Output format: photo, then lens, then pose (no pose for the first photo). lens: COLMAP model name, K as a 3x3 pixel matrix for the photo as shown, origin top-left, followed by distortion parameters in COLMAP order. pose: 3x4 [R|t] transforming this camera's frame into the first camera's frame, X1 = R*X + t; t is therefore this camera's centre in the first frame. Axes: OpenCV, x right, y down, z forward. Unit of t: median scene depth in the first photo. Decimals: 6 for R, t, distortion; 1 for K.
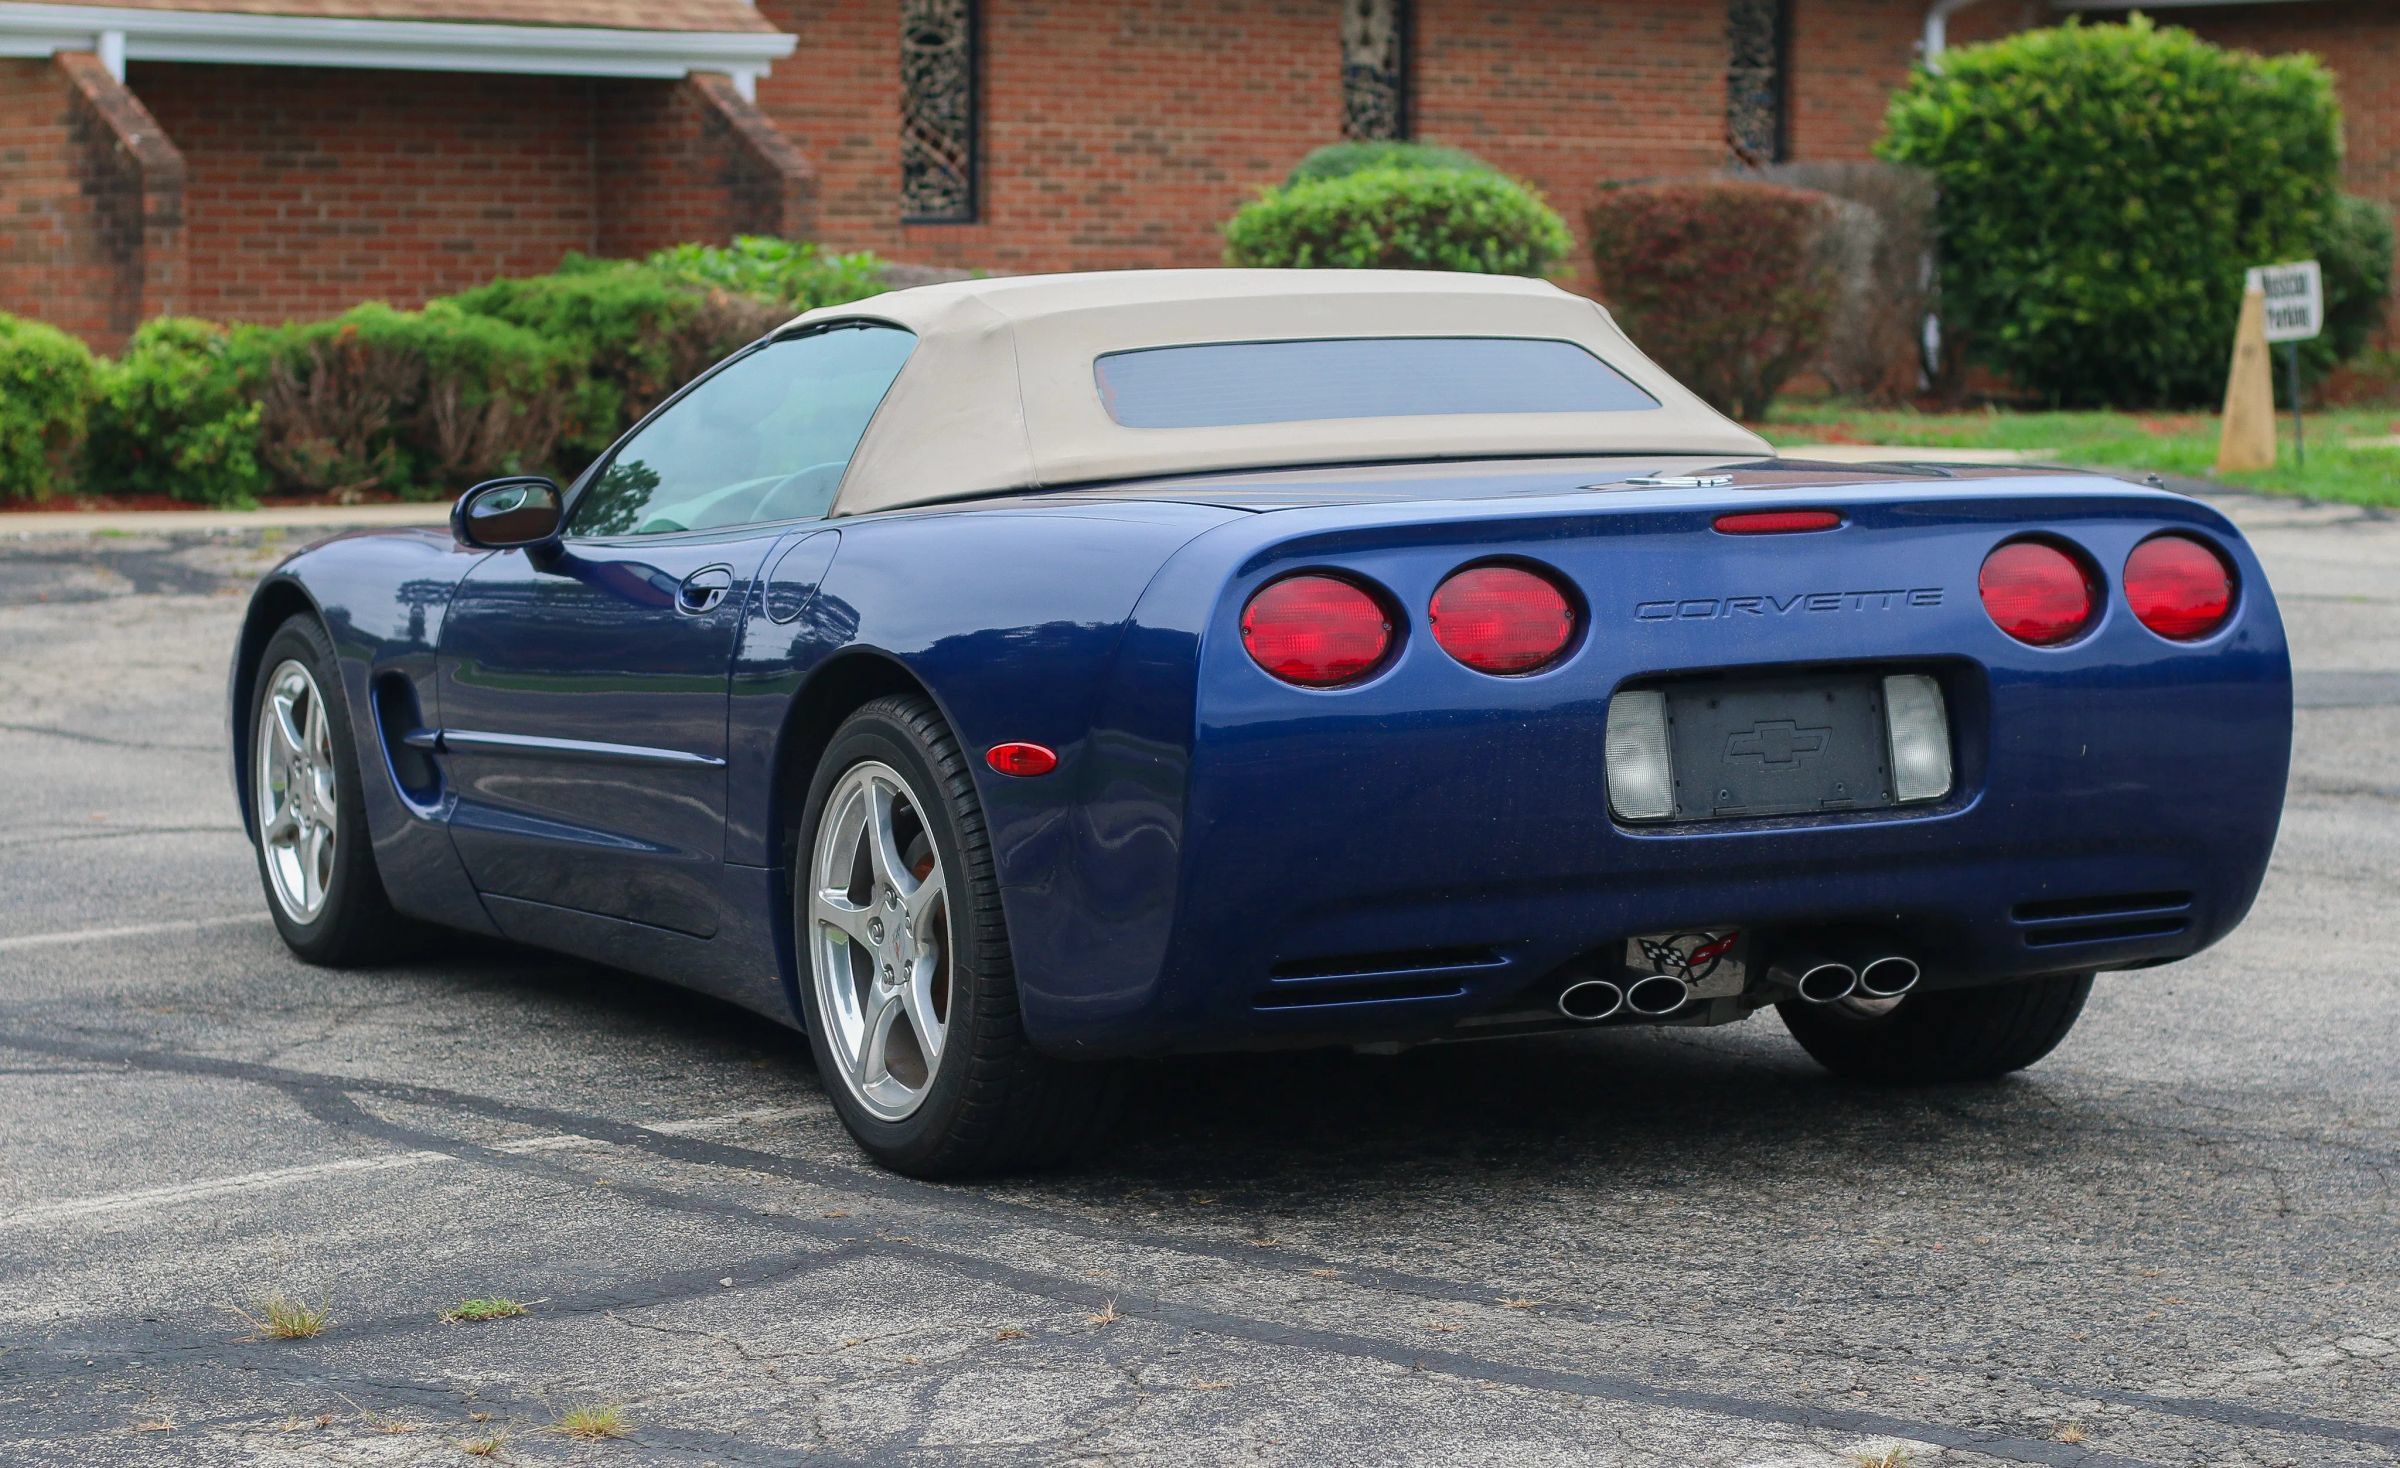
lens RADIAL K [[5869.7, 0, 1190.8], [0, 5869.7, 814.5], [0, 0, 1]] dist [-0.080746, -0.086206]
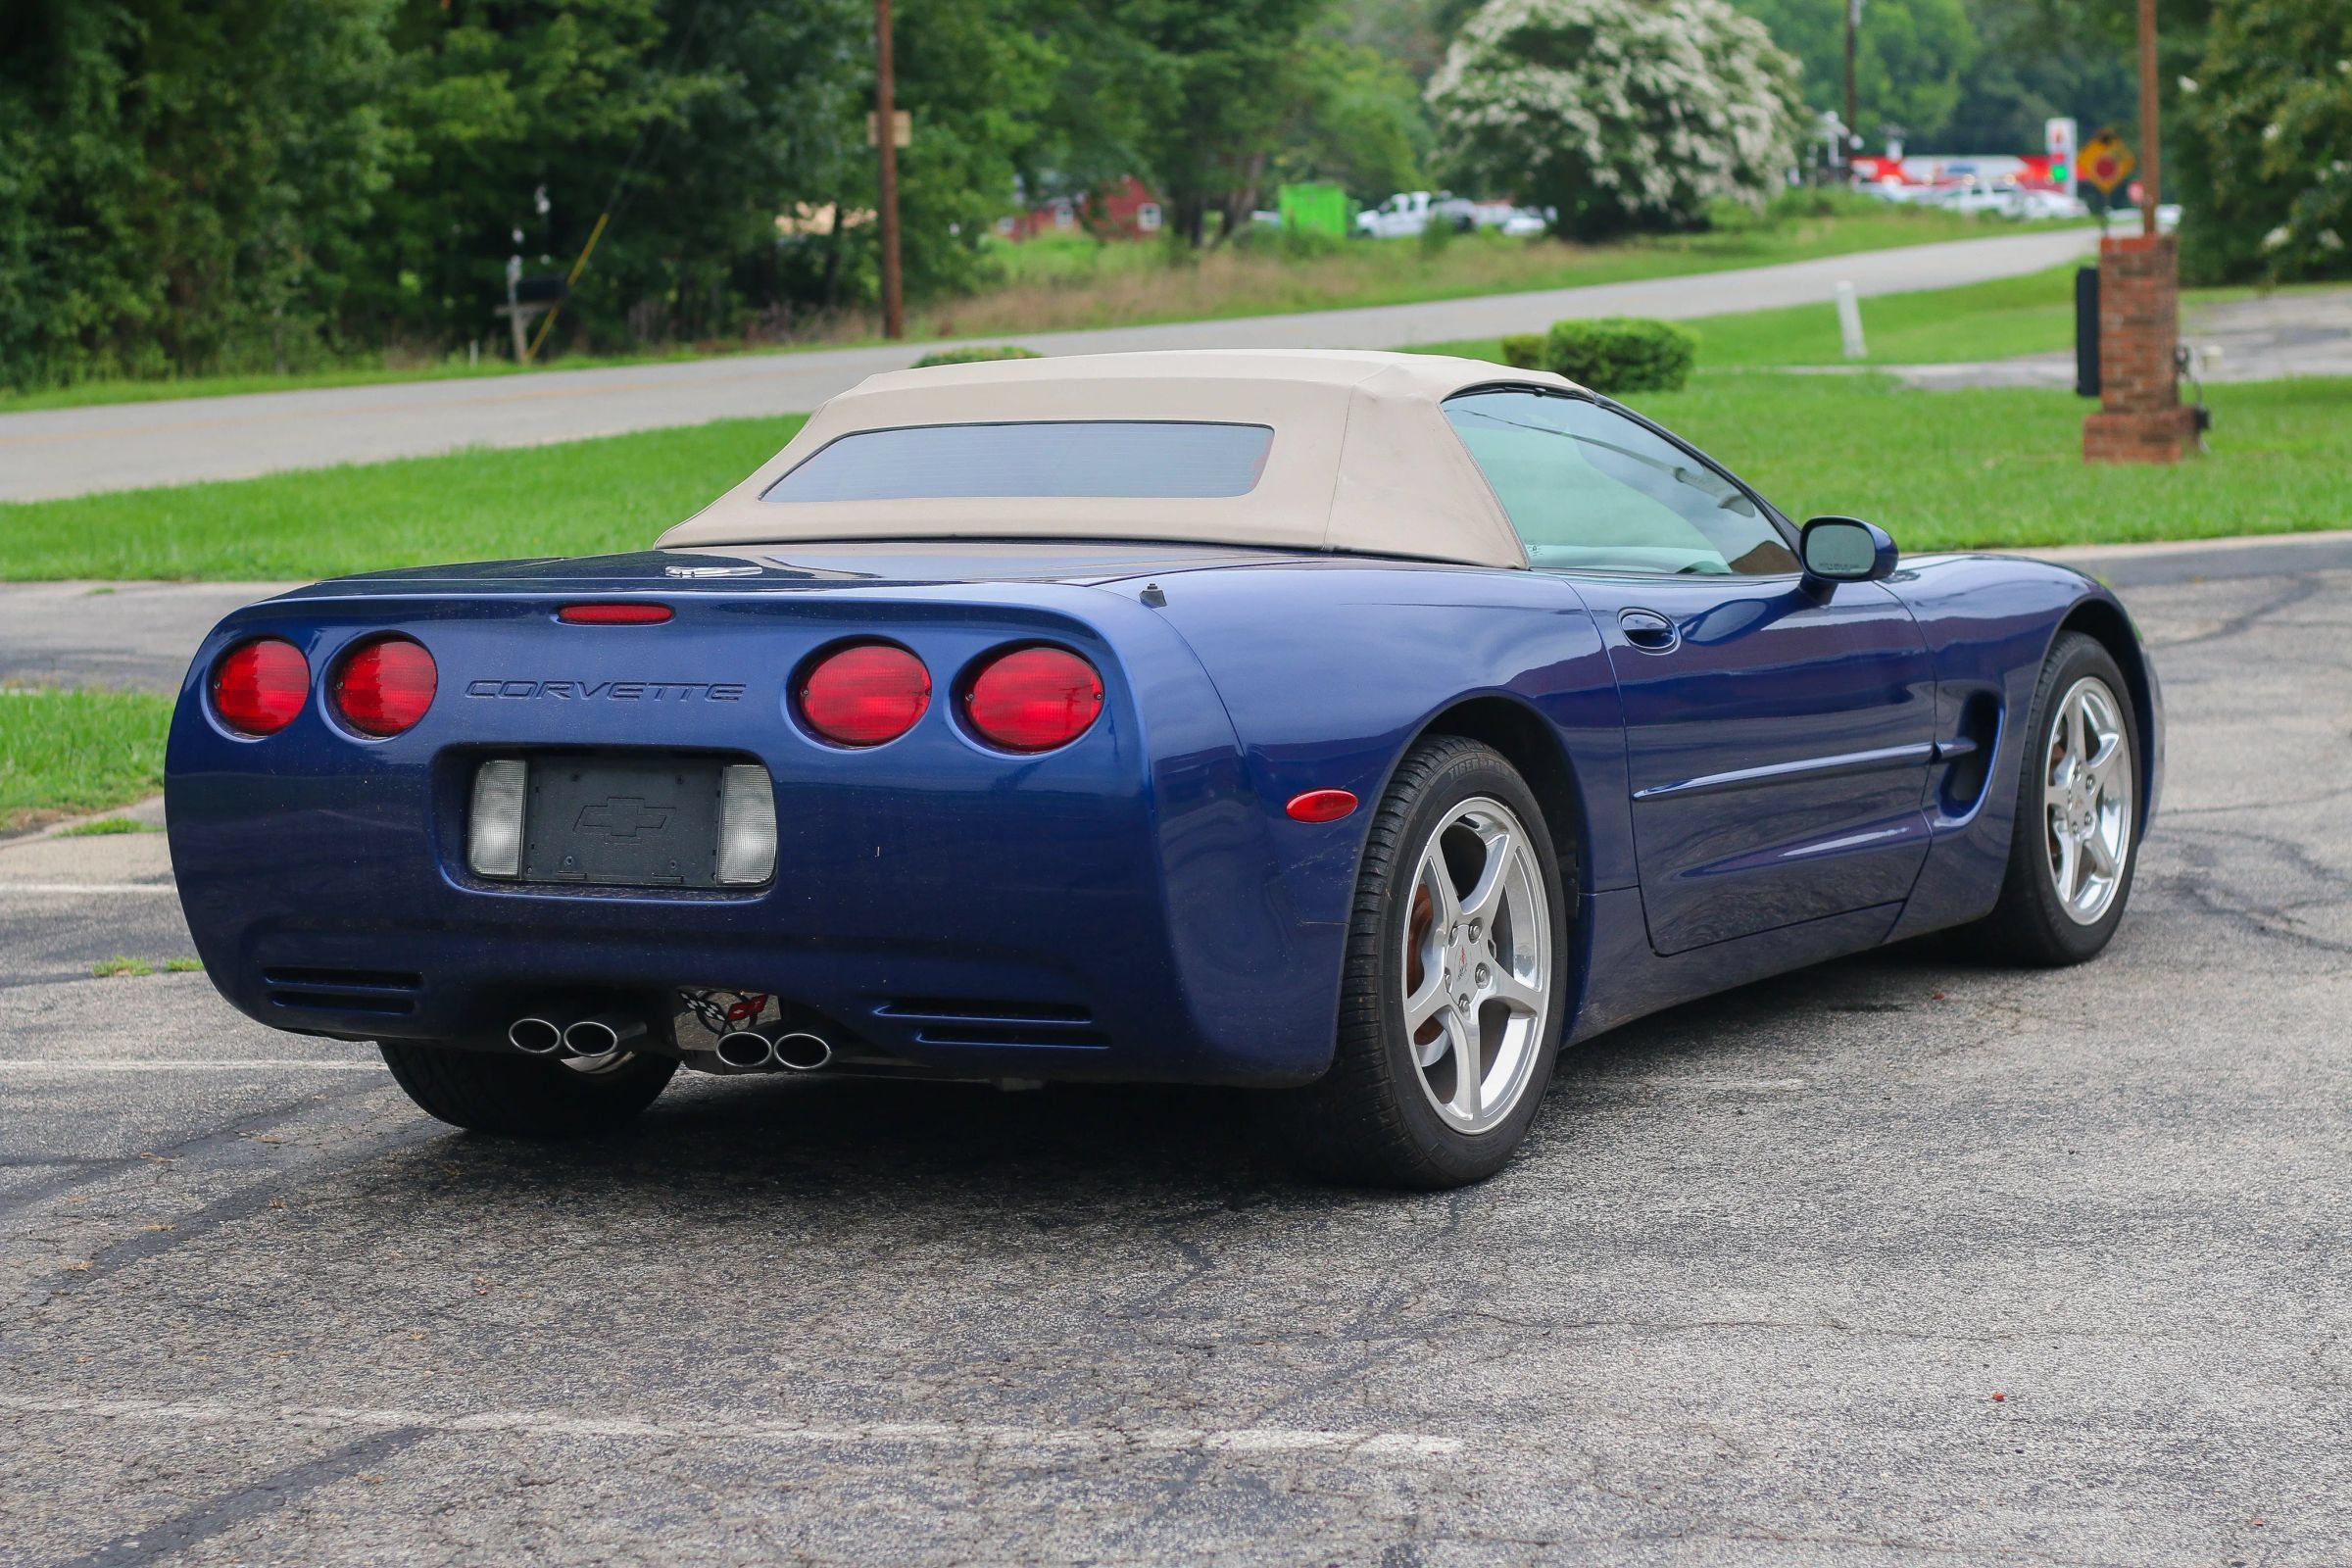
lens RADIAL K [[5423.0, 0, 1176.0], [0, 5423.0, 784.0], [0, 0, 1]] dist [-0.078049, -0.121134]
pose [[0.562480, 0.075946, -0.823316, 0.335303], [-0.063264, 0.996807, 0.048729, -0.025205], [0.824387, 0.024677, 0.565488, 0.177887]]
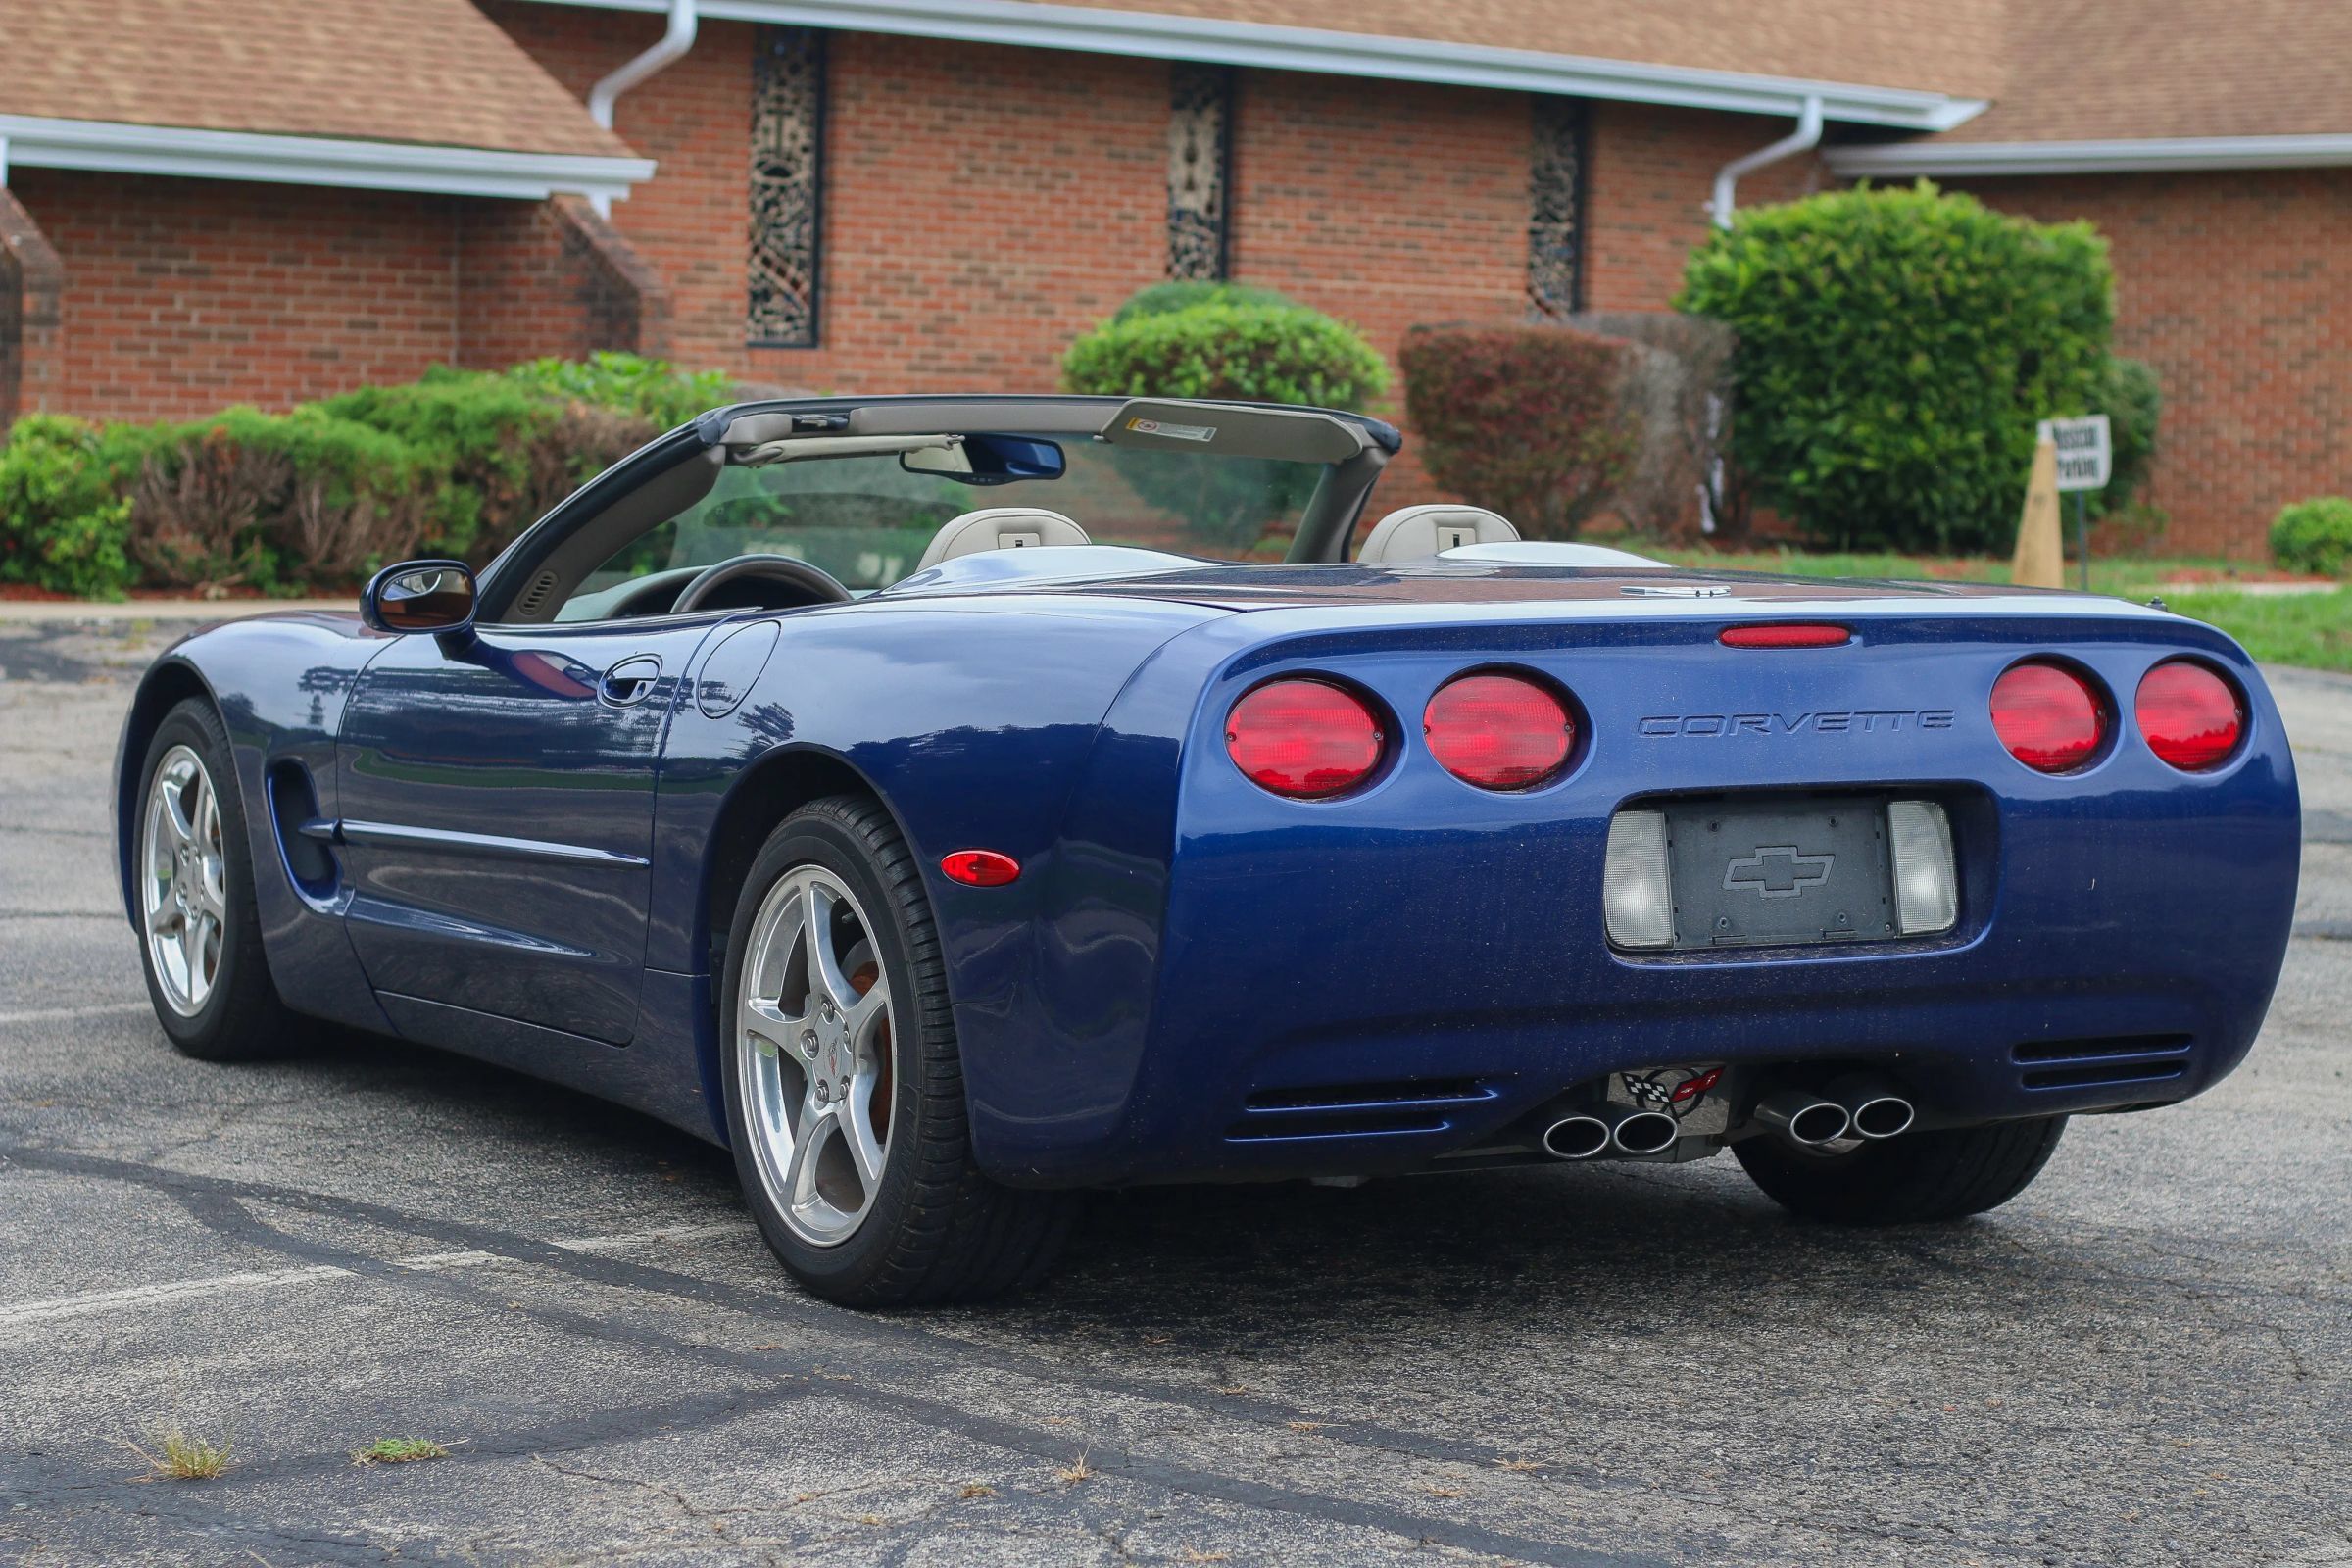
lens RADIAL K [[5423.0, 0, 1176.0], [0, 5423.0, 784.0], [0, 0, 1]] dist [-0.078049, -0.121134]
pose [[0.998980, 0.023932, 0.038283, -0.010606], [-0.022988, 0.999425, -0.024921, -0.000637], [-0.038857, 0.024015, 0.998956, 0.044659]]
